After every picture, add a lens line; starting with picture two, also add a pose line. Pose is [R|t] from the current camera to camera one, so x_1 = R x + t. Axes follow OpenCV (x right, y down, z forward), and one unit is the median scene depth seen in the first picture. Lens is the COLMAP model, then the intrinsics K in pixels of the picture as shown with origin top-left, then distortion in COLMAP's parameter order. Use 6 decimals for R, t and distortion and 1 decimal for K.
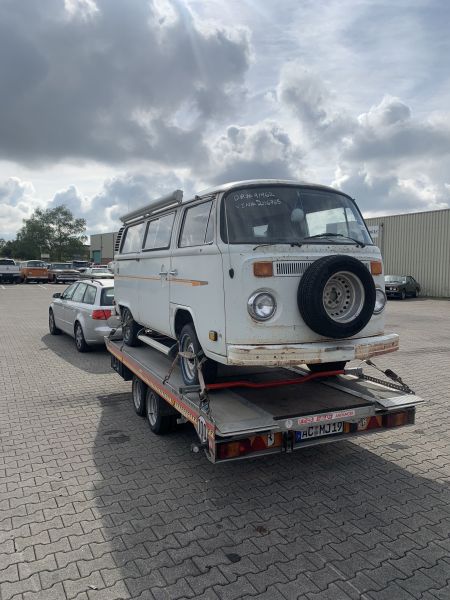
lens RADIAL K [[460.7, 0, 226.1], [0, 460.7, 288.6], [0, 0, 1]] dist [0.000937, -0.001905]
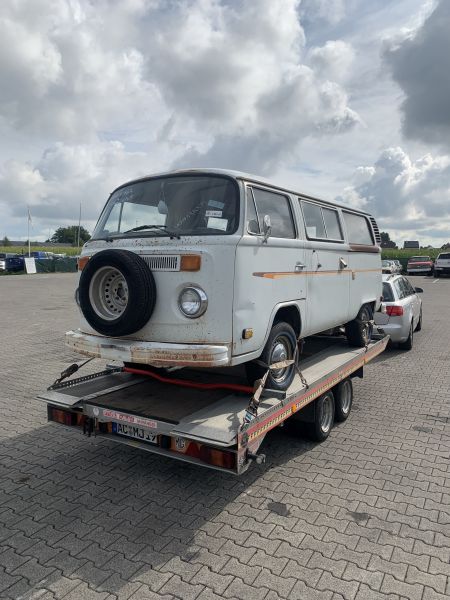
lens RADIAL K [[460.7, 0, 226.1], [0, 460.7, 288.6], [0, 0, 1]] dist [0.000937, -0.001905]
pose [[0.537617, 0.040762, -0.842204, 1.078010], [-0.029673, 0.999127, 0.029415, -0.024445], [0.842667, 0.009177, 0.538357, 0.626355]]
